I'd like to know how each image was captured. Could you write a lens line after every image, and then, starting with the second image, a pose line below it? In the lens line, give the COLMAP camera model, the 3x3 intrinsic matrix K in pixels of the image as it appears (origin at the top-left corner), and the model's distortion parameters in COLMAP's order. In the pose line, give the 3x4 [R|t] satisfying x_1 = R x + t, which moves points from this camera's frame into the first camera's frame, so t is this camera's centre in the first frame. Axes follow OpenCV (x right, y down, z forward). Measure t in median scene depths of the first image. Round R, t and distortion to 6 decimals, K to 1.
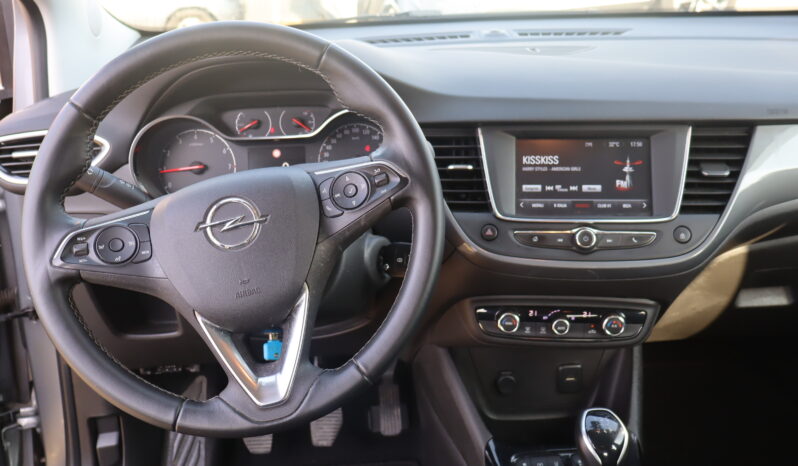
lens RADIAL K [[740.3, 0, 399.0], [0, 740.3, 233.0], [0, 0, 1]] dist [0.006753, 0.012936]
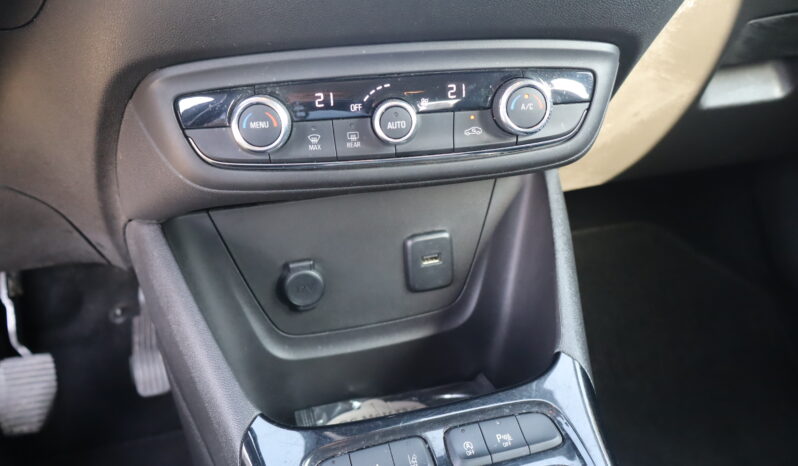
lens RADIAL K [[679.7, 0, 399.0], [0, 679.7, 233.0], [0, 0, 1]] dist [-0.006403, -0.003906]
pose [[0.977551, -0.105025, 0.182658, 0.153325], [0.085498, 0.990058, 0.111696, 0.148226], [-0.192573, -0.093572, 0.976811, 0.664204]]
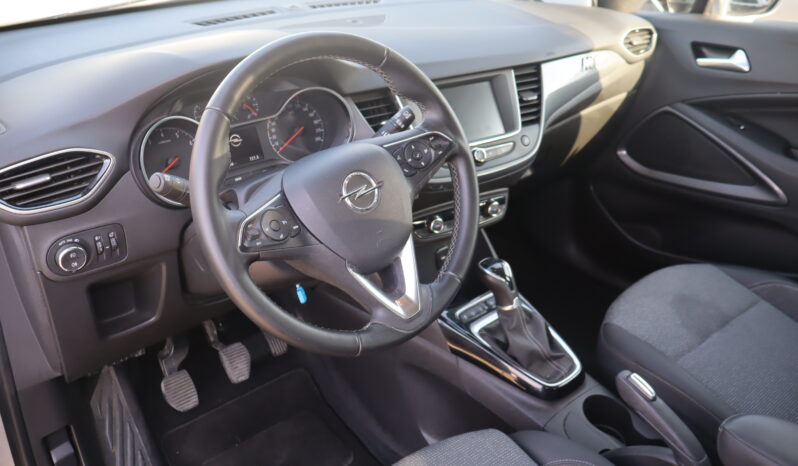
lens RADIAL K [[669.3, 0, 415.3], [0, 669.3, 235.5], [0, 0, 1]] dist [-0.012778, -0.004311]
pose [[0.790165, -0.261324, 0.554391, -0.614722], [0.198354, 0.964900, 0.172116, -0.090431], [-0.579910, -0.026034, 0.814265, -0.011358]]
